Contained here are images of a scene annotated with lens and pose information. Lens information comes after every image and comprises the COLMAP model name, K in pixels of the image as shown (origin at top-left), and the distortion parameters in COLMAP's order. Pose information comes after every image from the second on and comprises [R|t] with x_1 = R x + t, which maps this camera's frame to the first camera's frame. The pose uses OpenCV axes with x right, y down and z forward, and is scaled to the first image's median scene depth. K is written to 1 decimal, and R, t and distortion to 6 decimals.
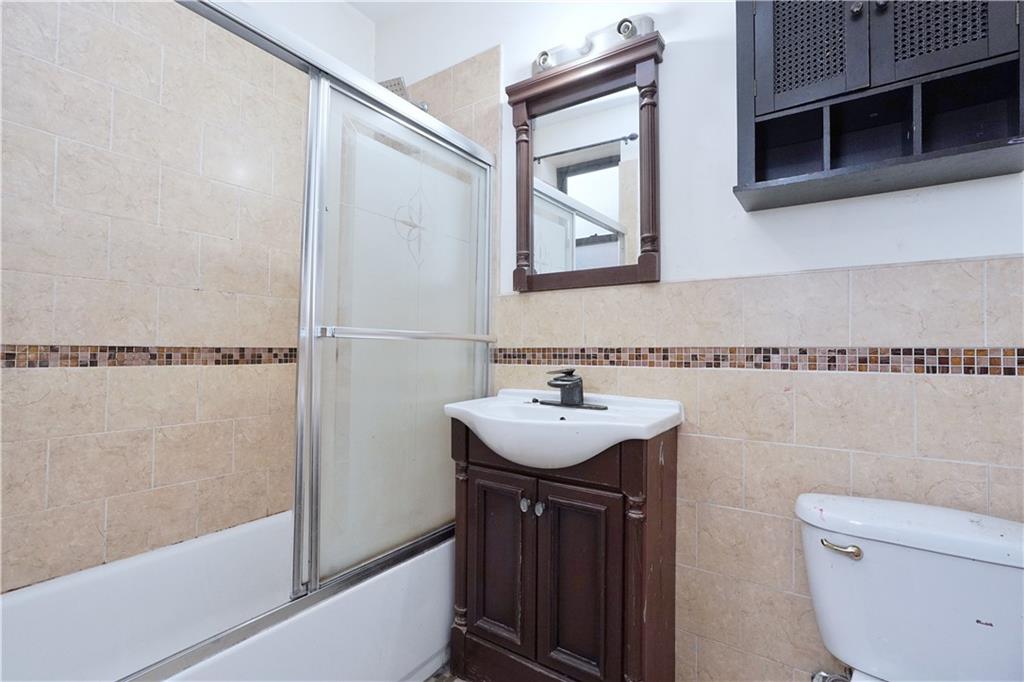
lens RADIAL K [[463.4, 0, 509.0], [0, 463.4, 341.6], [0, 0, 1]] dist [-0.014077, 0.005243]
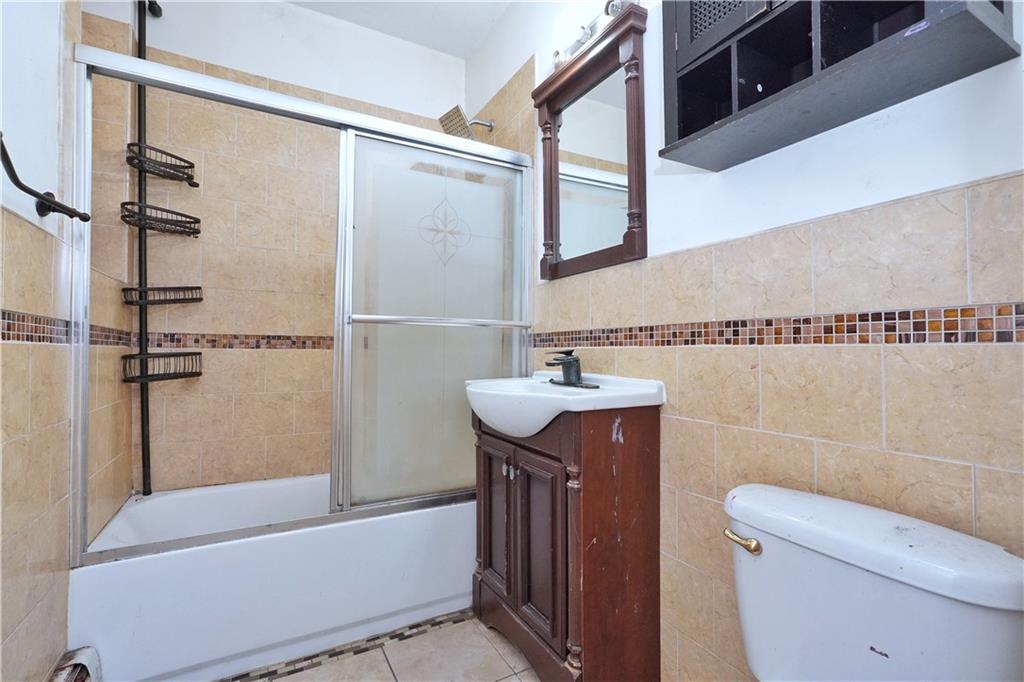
lens RADIAL K [[463.4, 0, 510.6], [0, 463.4, 341.4], [0, 0, 1]] dist [-0.014077, 0.005243]
pose [[0.893648, -0.013747, -0.448558, 0.550598], [0.012990, 0.999904, -0.004766, 0.050057], [0.448581, -0.001568, 0.893741, 0.008413]]
